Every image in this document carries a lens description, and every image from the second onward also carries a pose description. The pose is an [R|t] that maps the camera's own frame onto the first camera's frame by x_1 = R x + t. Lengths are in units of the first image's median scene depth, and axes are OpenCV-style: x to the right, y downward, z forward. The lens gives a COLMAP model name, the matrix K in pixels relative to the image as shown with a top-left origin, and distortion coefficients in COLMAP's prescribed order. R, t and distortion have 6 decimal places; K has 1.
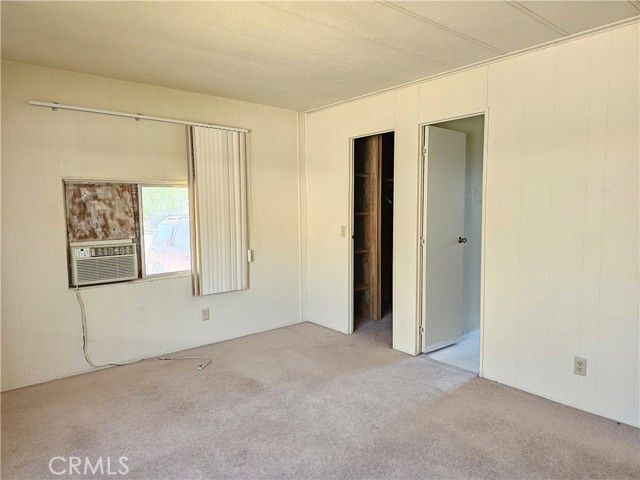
lens RADIAL K [[430.5, 0, 318.0], [0, 430.5, 240.5], [0, 0, 1]] dist [0.055439, -0.038909]
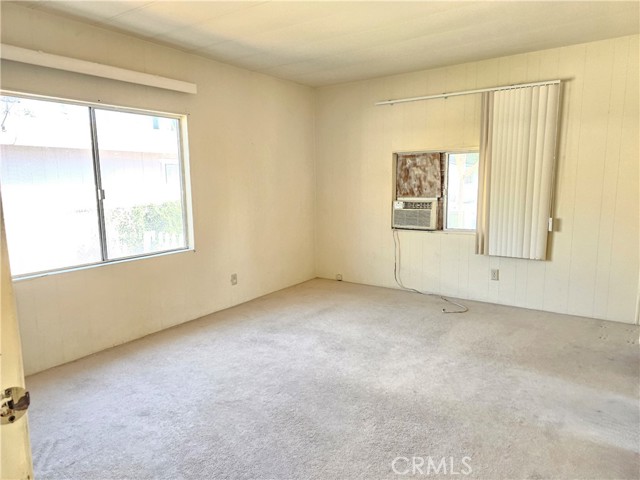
lens RADIAL K [[430.5, 0, 319.8], [0, 430.5, 240.4], [0, 0, 1]] dist [0.055439, -0.038909]
pose [[0.267917, 0.146959, -0.952168, 0.699043], [-0.060474, 0.988914, 0.135615, -0.030576], [0.961542, 0.021248, 0.273835, 0.351299]]
